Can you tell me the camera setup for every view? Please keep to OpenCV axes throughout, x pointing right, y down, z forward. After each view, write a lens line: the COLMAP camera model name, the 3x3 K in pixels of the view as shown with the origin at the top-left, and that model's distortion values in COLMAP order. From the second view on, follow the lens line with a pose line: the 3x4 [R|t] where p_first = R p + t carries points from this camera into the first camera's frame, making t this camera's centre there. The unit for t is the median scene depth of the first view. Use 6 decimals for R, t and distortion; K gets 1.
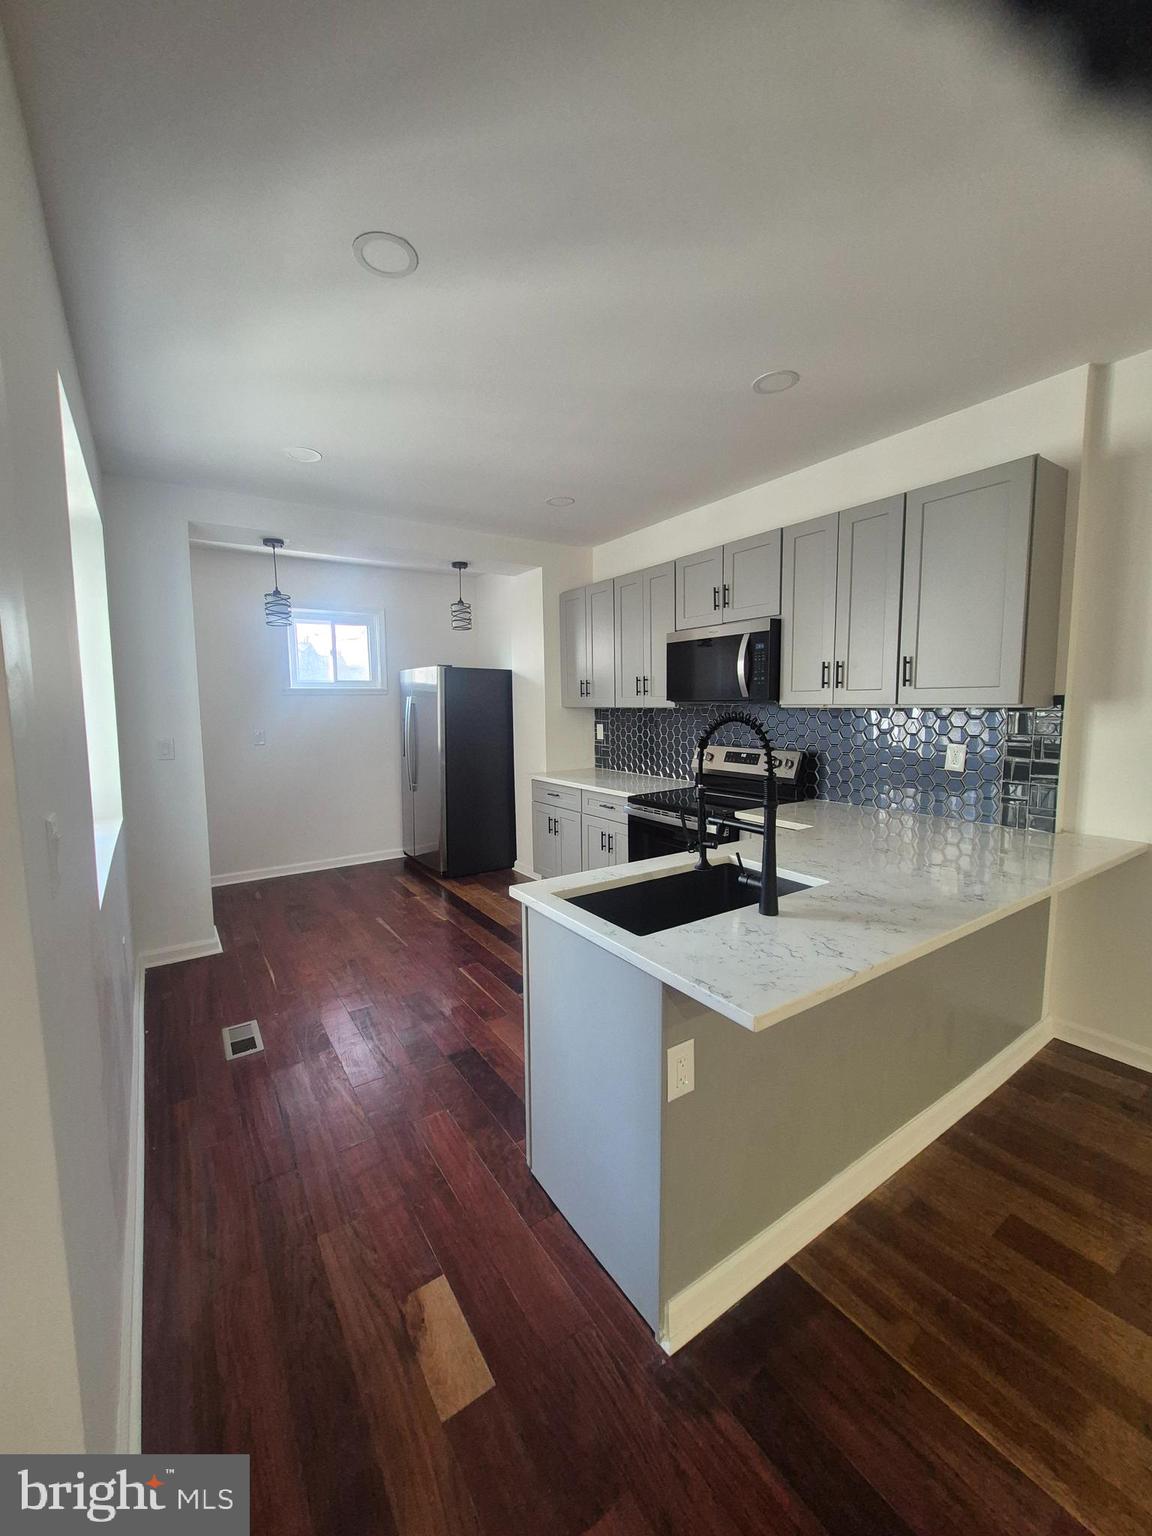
lens RADIAL K [[601.8, 0, 565.0], [0, 601.8, 759.7], [0, 0, 1]] dist [-0.001222, -0.000214]
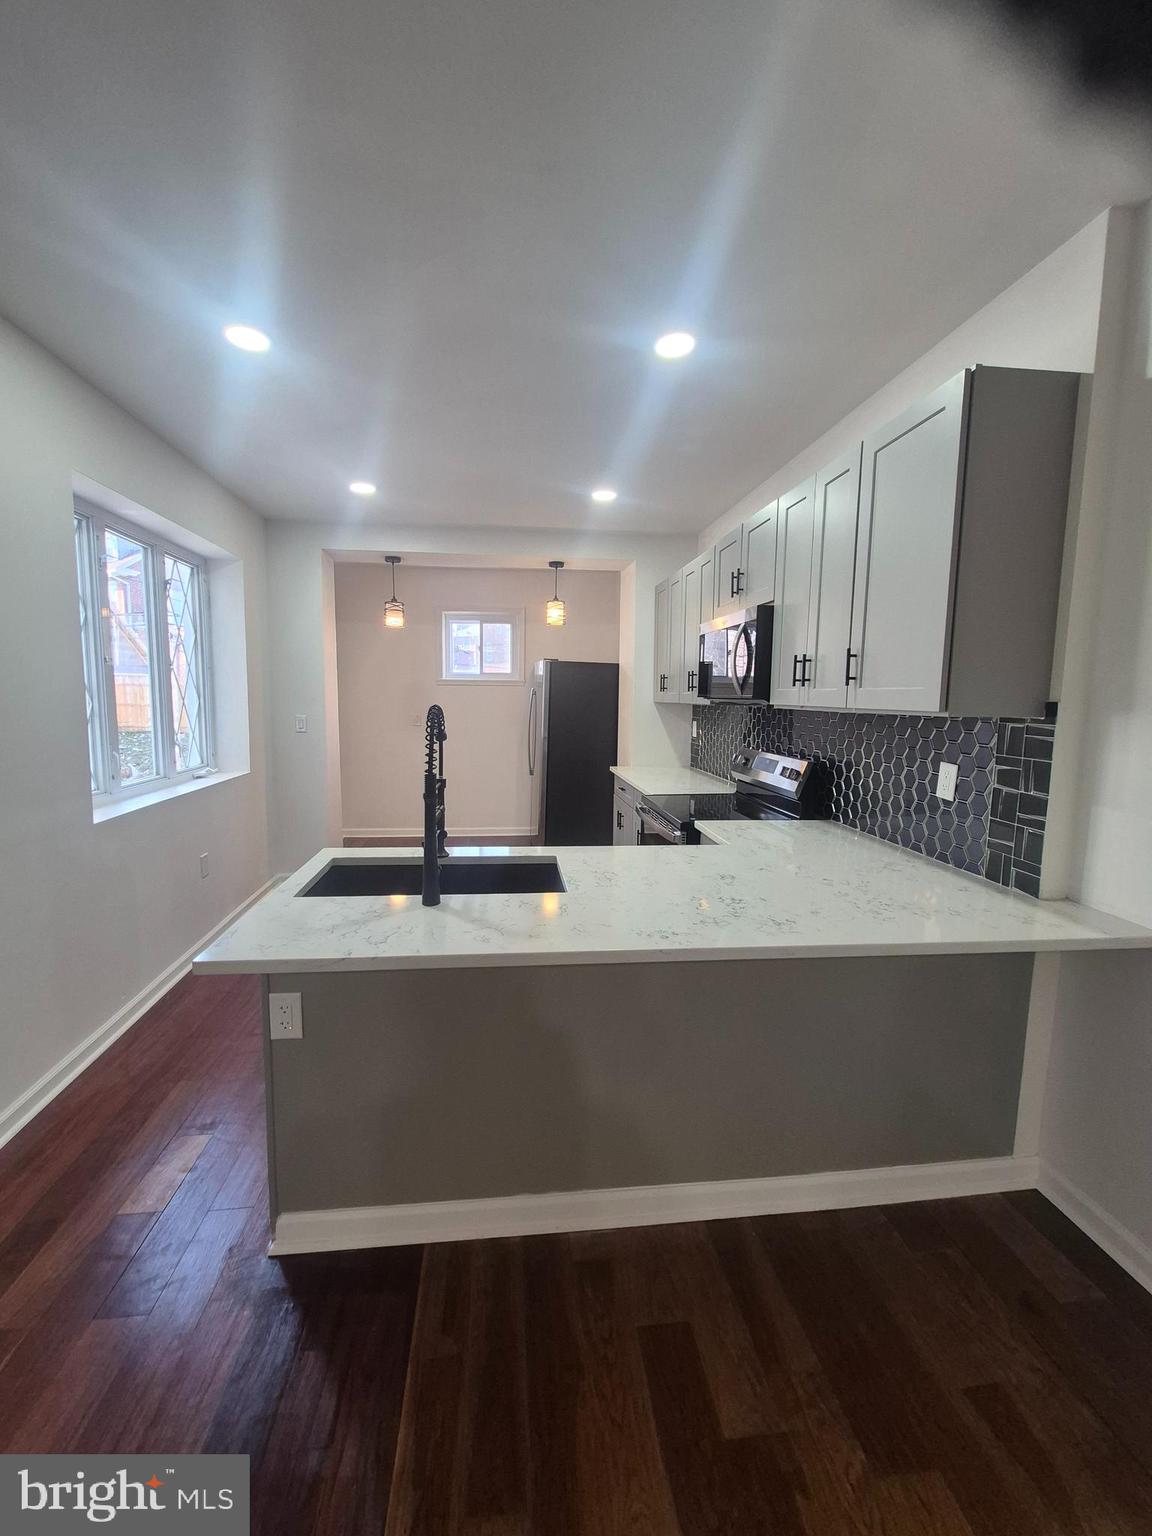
lens RADIAL K [[601.8, 0, 565.0], [0, 601.8, 759.7], [0, 0, 1]] dist [-0.001222, -0.000214]
pose [[0.888516, 0.073118, -0.452983, 0.591654], [-0.068065, 0.997303, 0.027471, -0.019330], [0.453770, 0.006424, 0.891096, 0.114536]]
